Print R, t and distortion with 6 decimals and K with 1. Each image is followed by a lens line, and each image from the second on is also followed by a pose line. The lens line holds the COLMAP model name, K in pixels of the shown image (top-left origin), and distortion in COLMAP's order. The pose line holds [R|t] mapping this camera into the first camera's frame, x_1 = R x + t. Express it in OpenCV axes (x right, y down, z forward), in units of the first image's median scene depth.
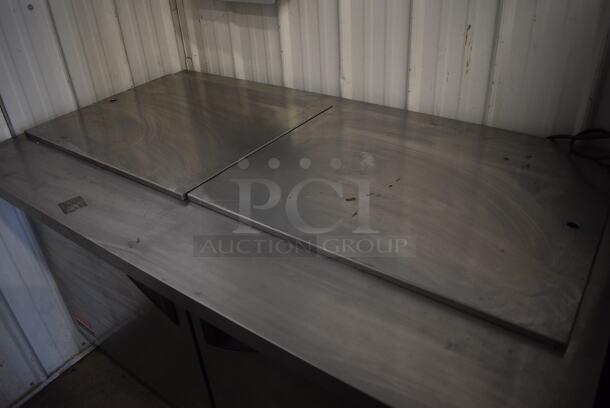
lens RADIAL K [[468.6, 0, 291.6], [0, 468.6, 206.2], [0, 0, 1]] dist [-0.008827, -0.004638]
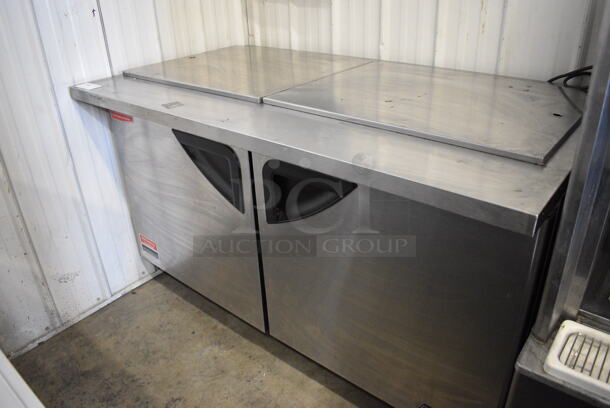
lens RADIAL K [[477.9, 0, 305.0], [0, 477.9, 204.0], [0, 0, 1]] dist [0.003952, 0.000822]
pose [[0.998534, 0.048955, -0.023073, -0.040460], [-0.051027, 0.993679, -0.099991, 0.264862], [0.018033, 0.101022, 0.994721, -0.195729]]
